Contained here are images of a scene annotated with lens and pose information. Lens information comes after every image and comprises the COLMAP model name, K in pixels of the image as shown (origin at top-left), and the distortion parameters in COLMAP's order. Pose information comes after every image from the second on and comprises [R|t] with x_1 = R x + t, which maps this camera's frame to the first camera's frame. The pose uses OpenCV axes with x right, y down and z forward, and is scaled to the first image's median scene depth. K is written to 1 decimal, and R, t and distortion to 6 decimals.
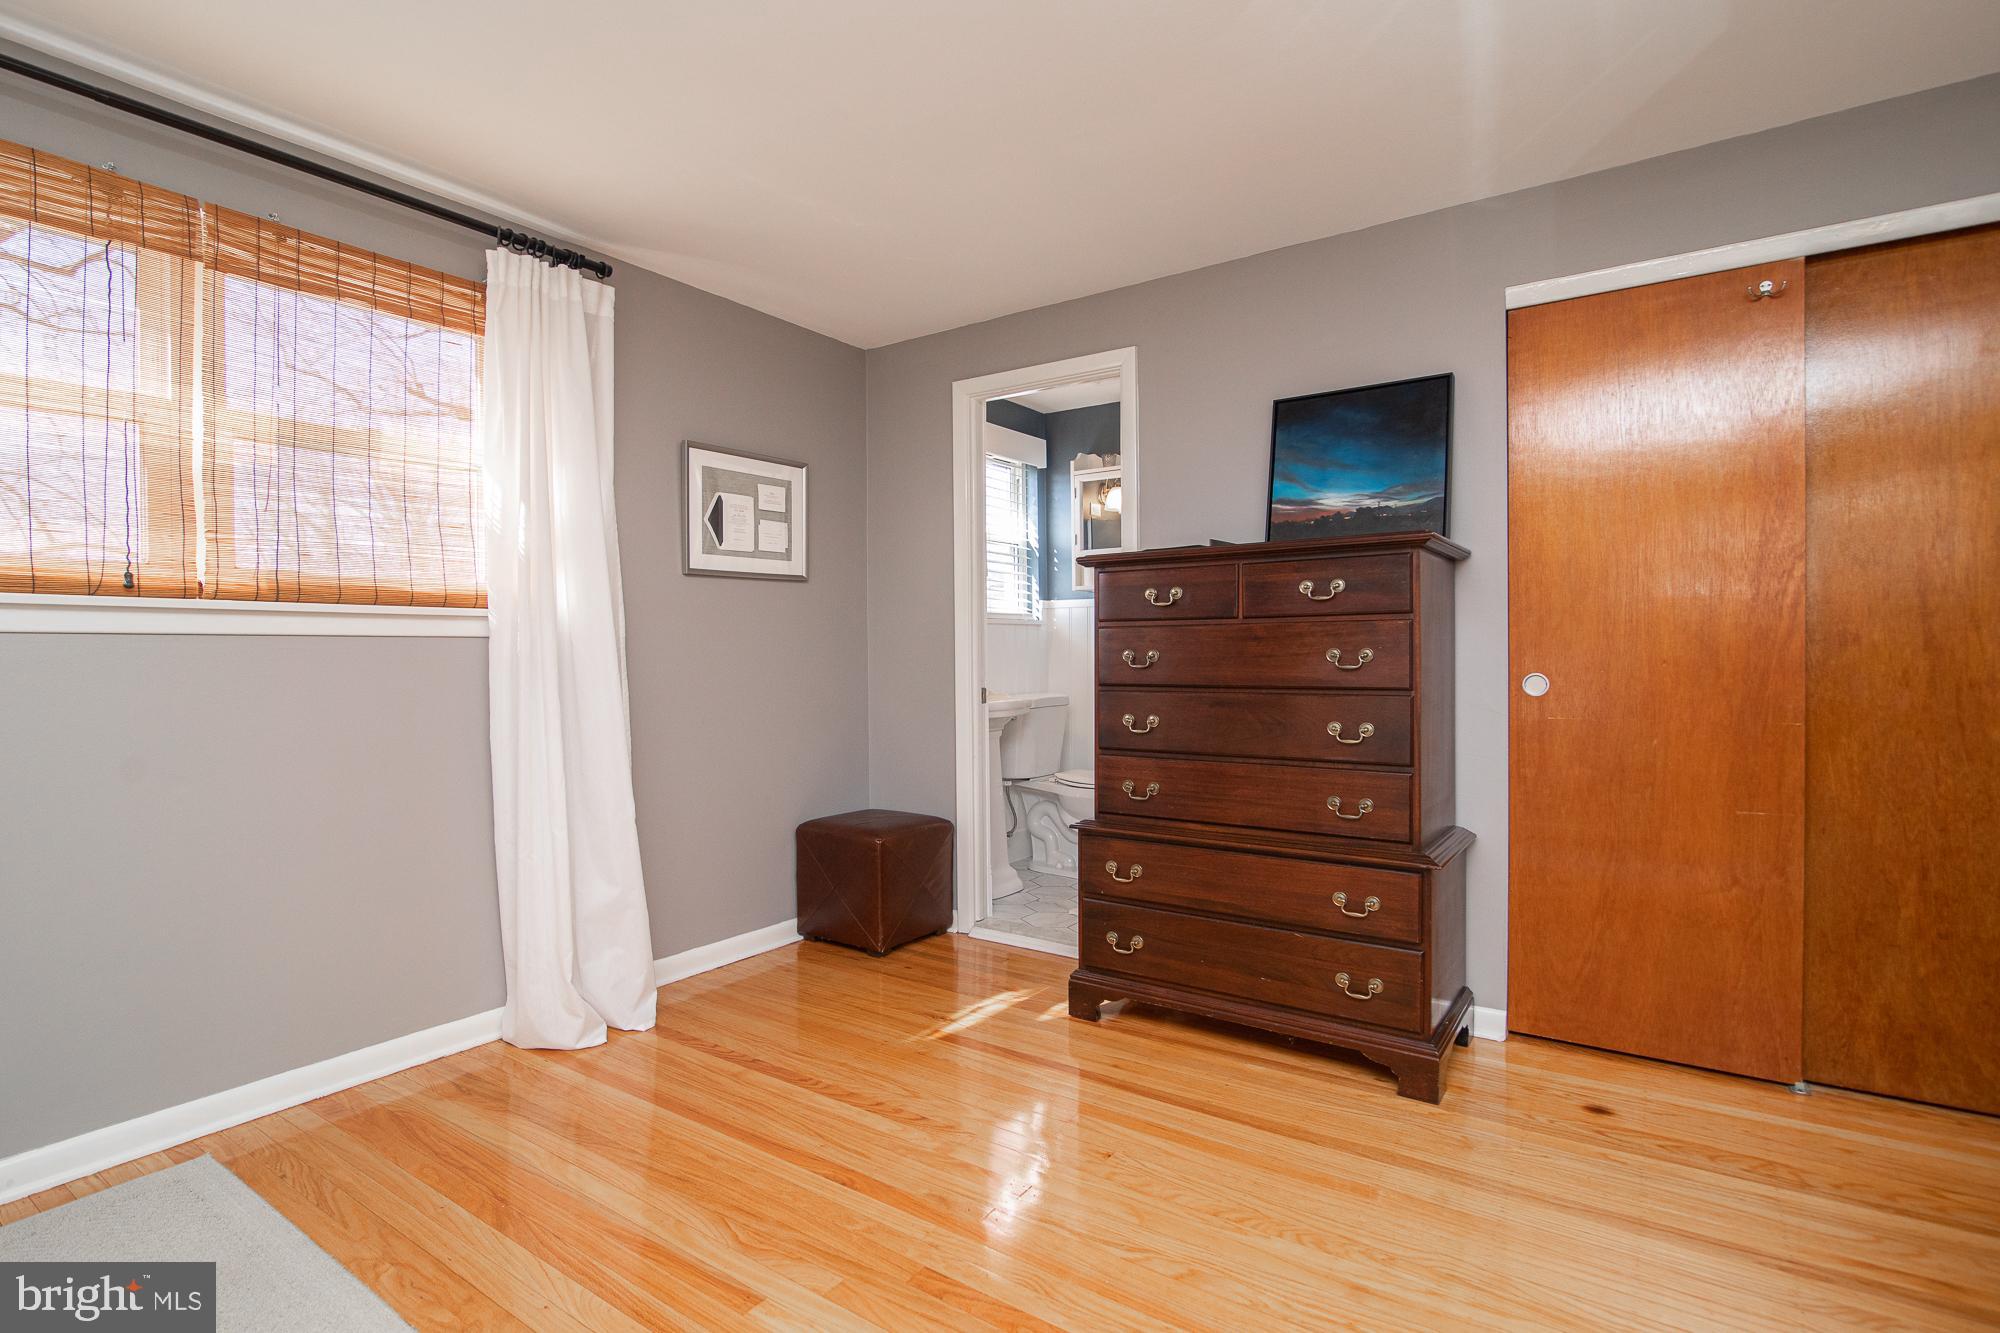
lens RADIAL K [[909.9, 0, 996.9], [0, 909.9, 665.9], [0, 0, 1]] dist [-0.001979, -0.000458]
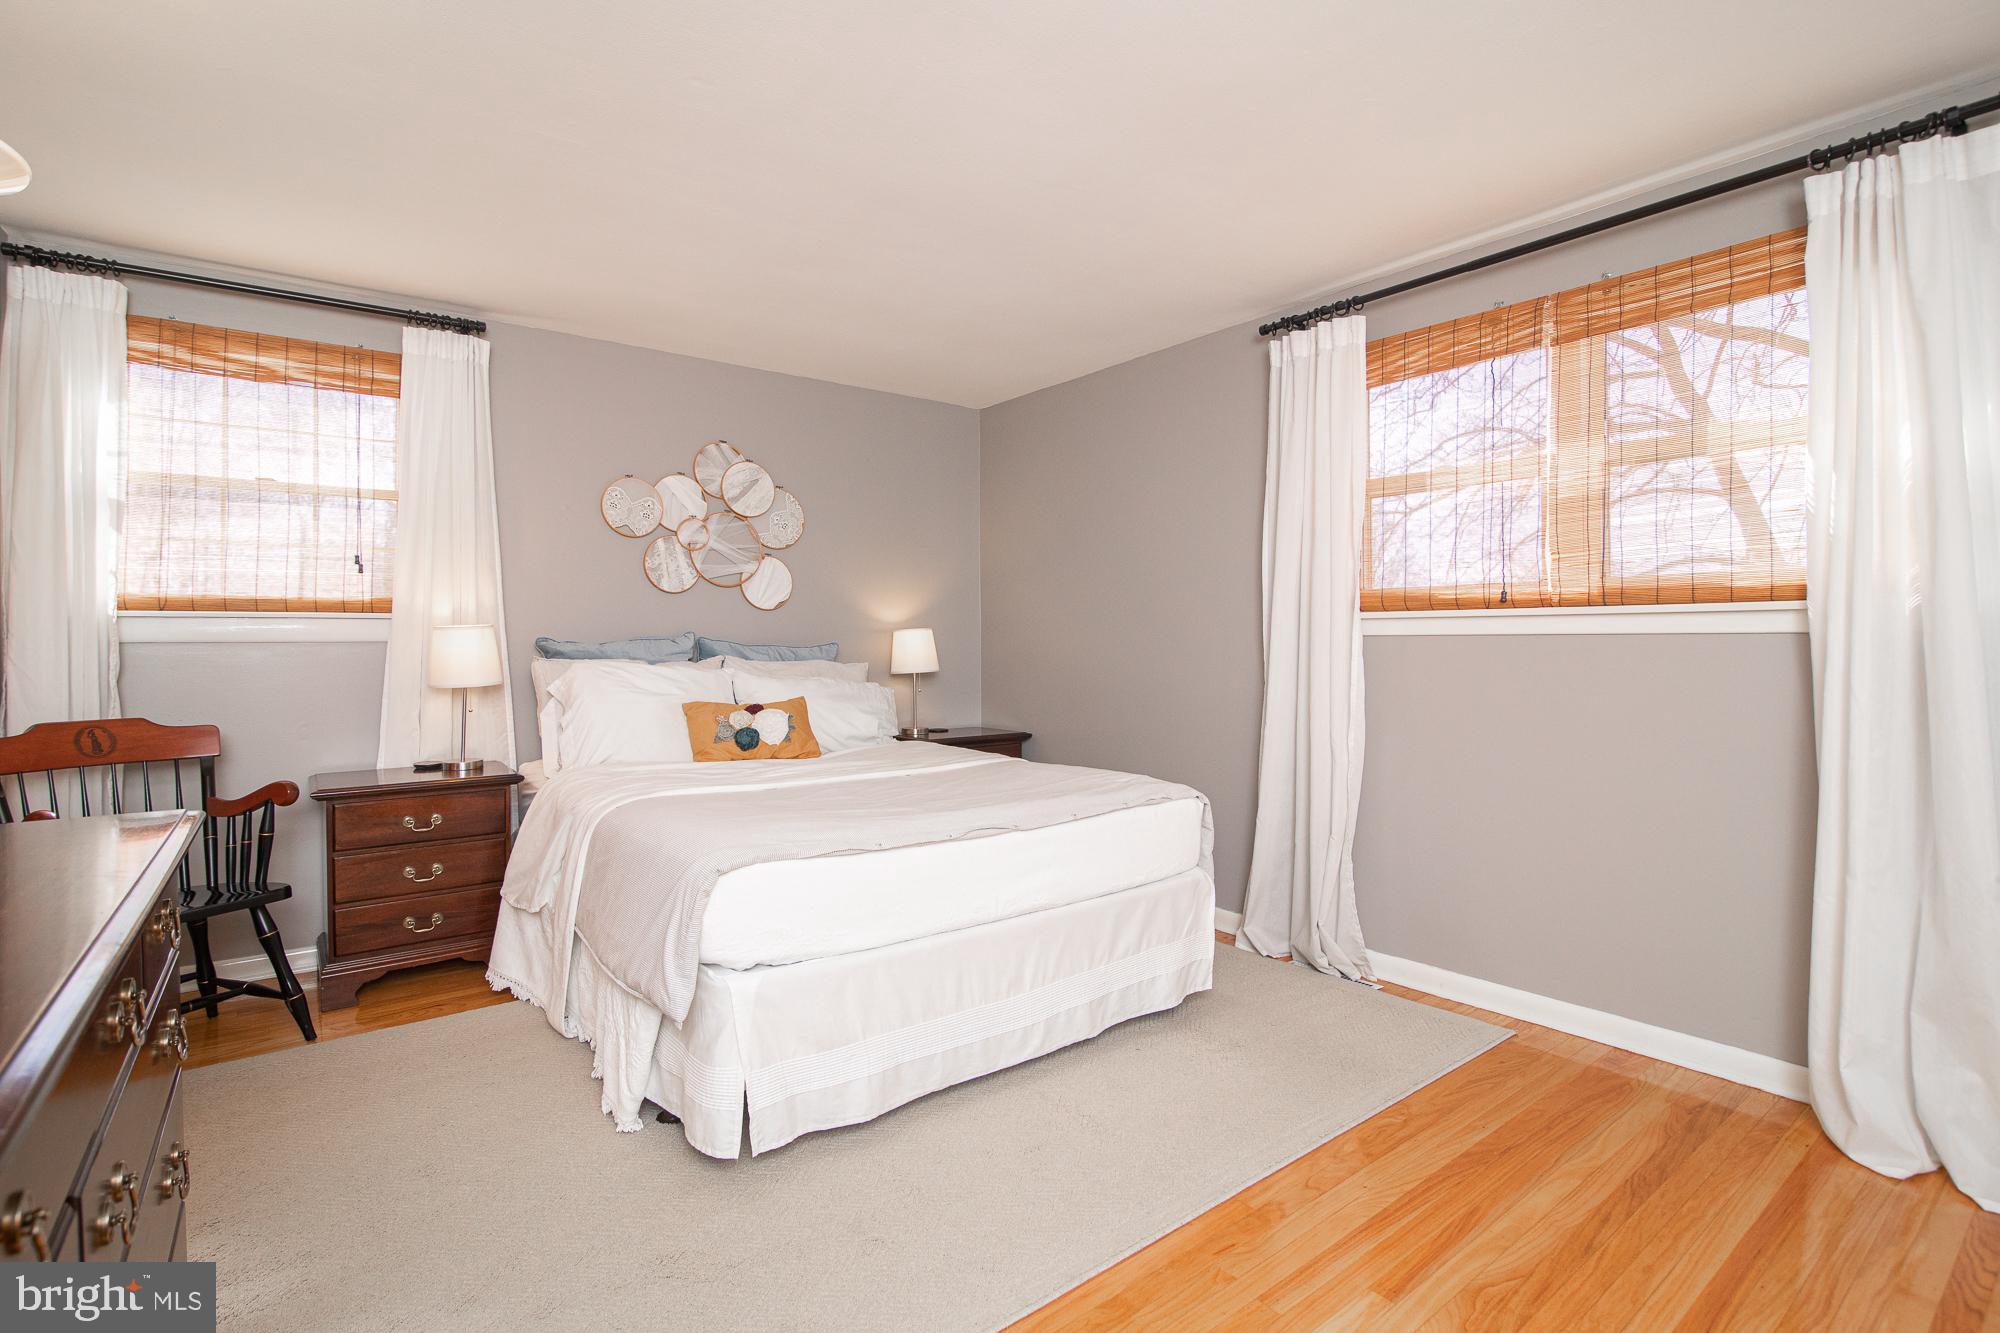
lens RADIAL K [[926.3, 0, 993.1], [0, 926.3, 653.0], [0, 0, 1]] dist [-0.029765, -0.000116]
pose [[-0.274205, 0.004880, -0.961659, 0.555926], [-0.021702, 0.999701, 0.011261, -0.006227], [0.961426, 0.023957, -0.274017, 0.577614]]
